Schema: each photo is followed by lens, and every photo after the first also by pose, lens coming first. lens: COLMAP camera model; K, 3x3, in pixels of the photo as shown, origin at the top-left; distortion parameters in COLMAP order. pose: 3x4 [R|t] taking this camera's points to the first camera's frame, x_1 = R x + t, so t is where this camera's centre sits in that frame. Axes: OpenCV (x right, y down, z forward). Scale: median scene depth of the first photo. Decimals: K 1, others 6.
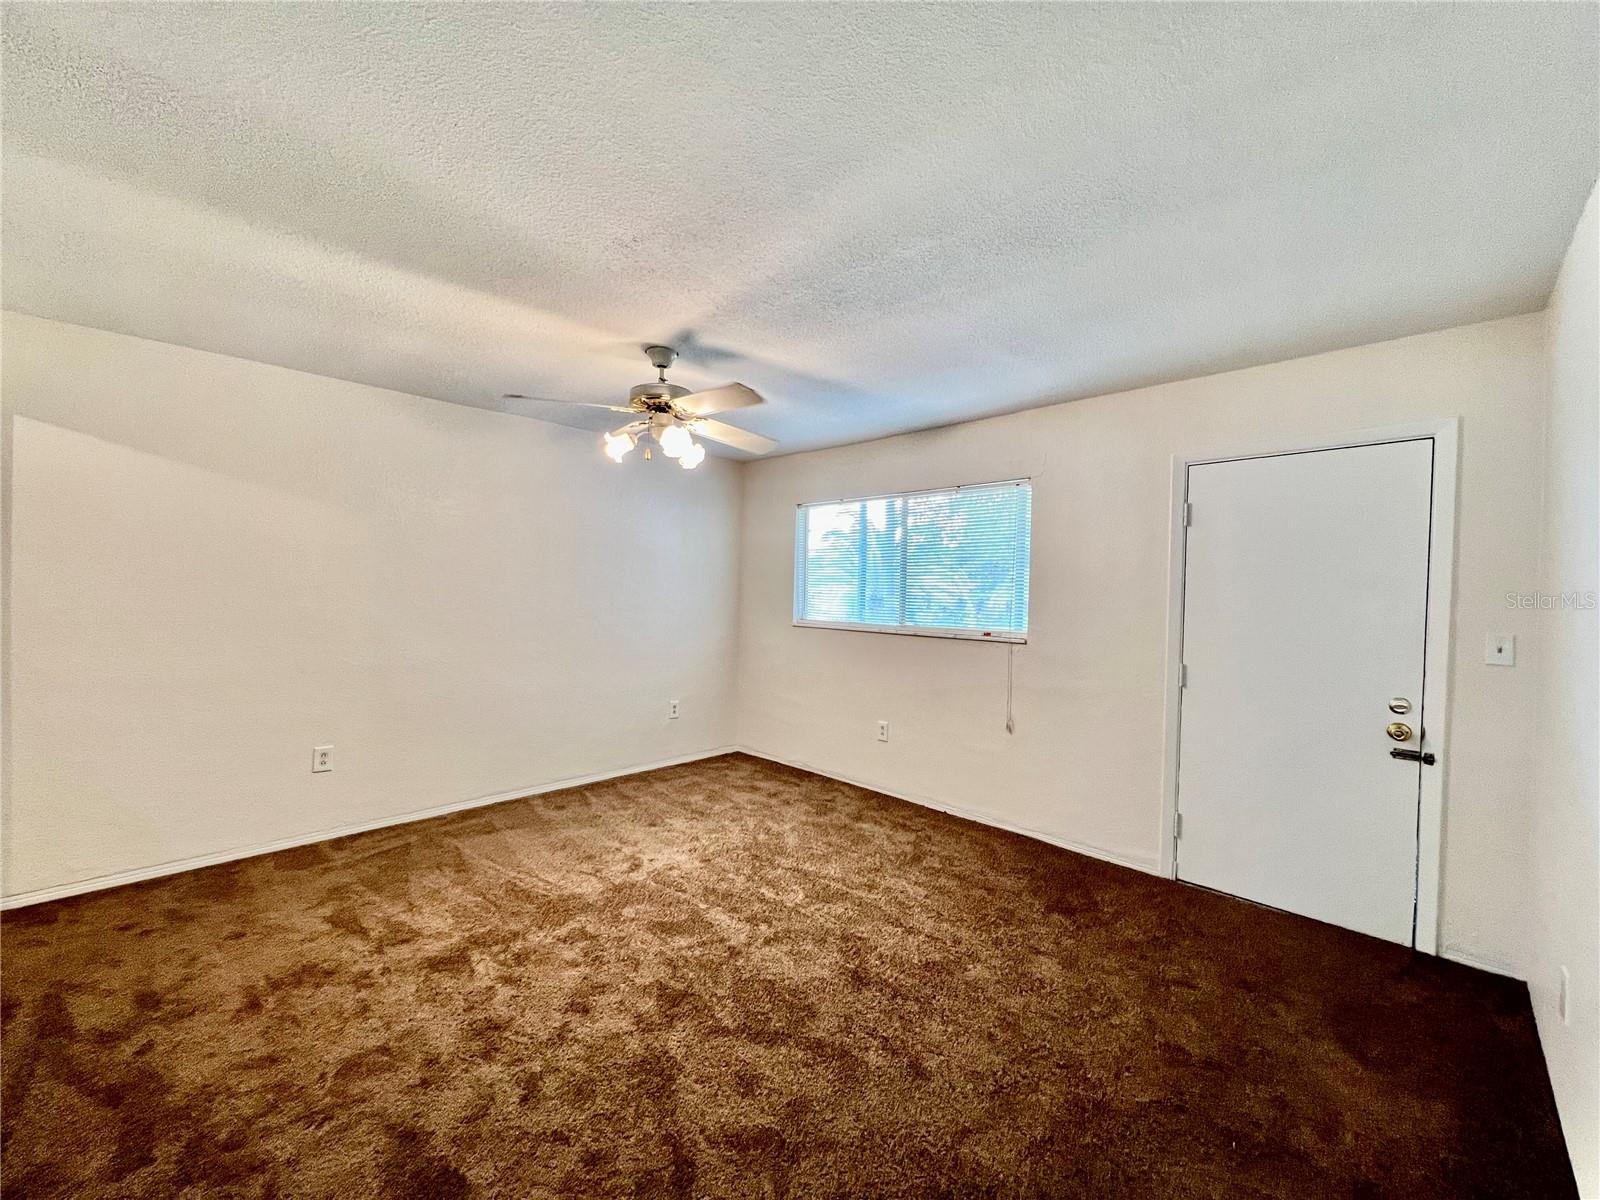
lens RADIAL K [[637.8, 0, 795.1], [0, 637.8, 595.7], [0, 0, 1]] dist [0.001294, 0.000134]
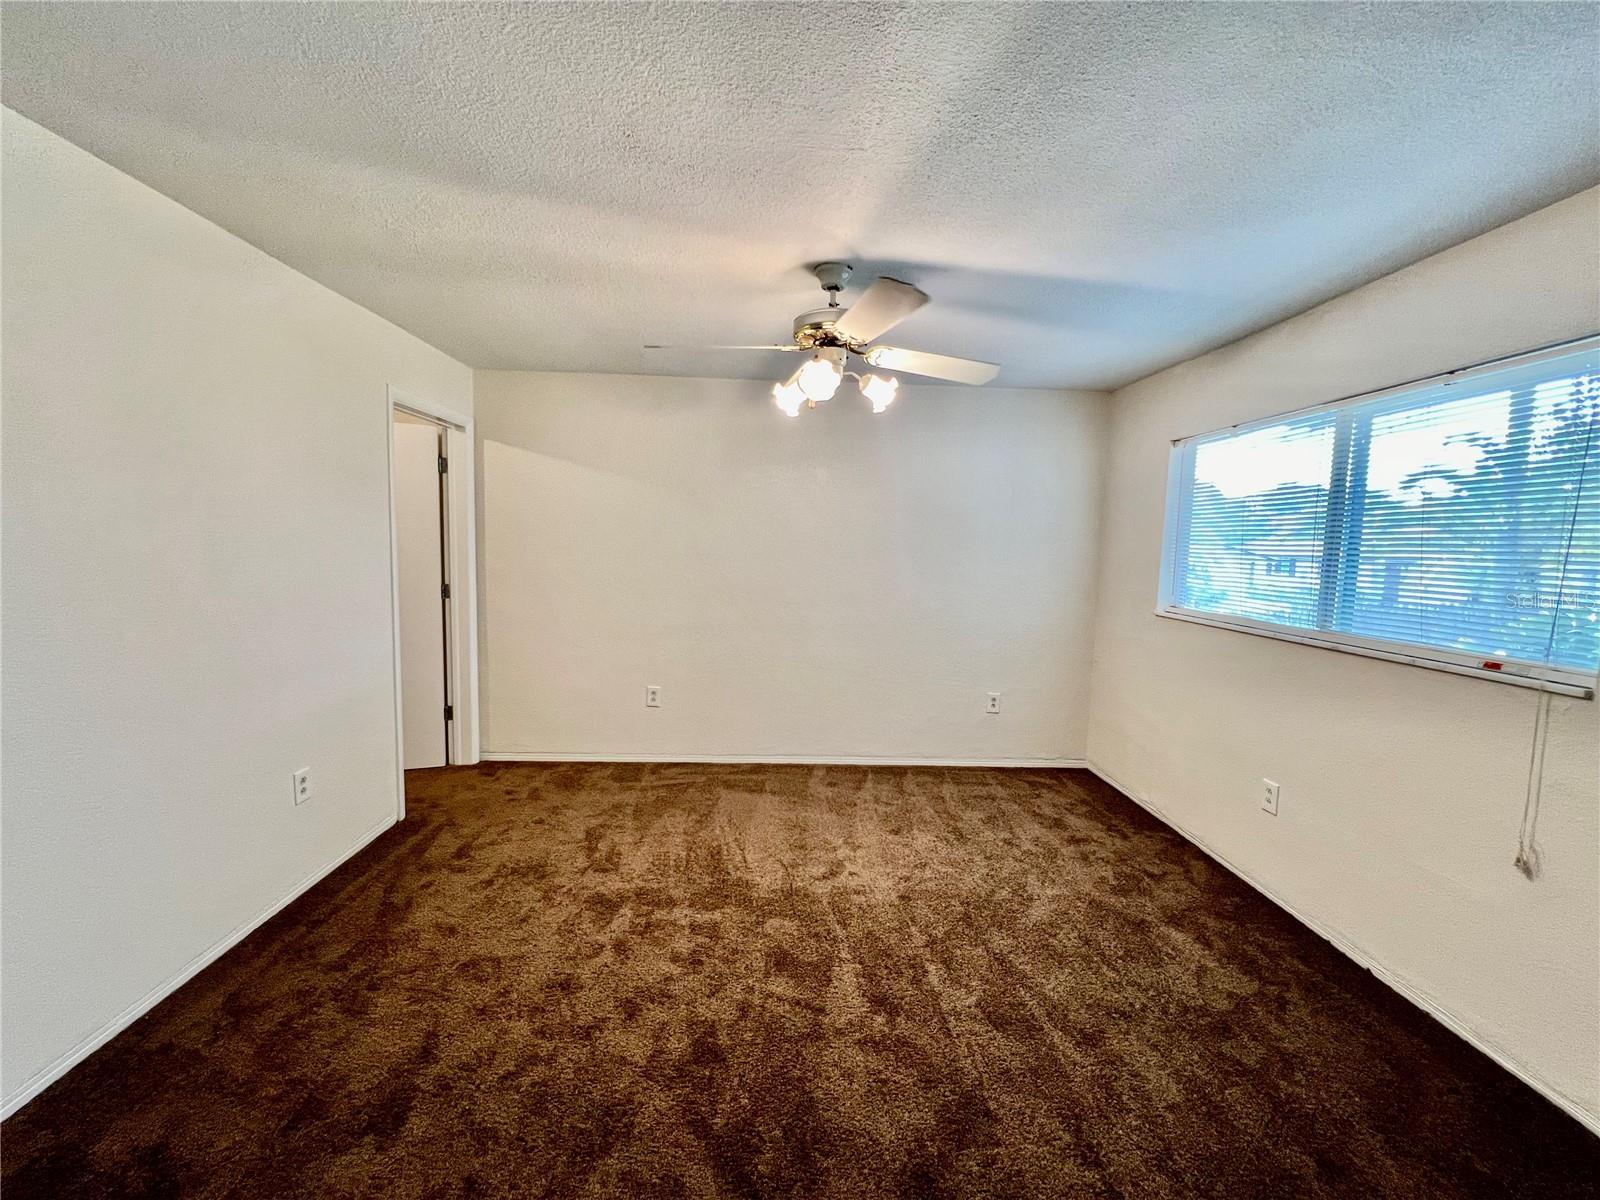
lens RADIAL K [[637.8, 0, 795.1], [0, 637.8, 595.7], [0, 0, 1]] dist [0.001294, 0.000134]
pose [[0.728321, 0.056679, -0.682888, 0.317519], [-0.017995, 0.997812, 0.063625, -0.020649], [0.685000, -0.034051, 0.727747, 0.352283]]
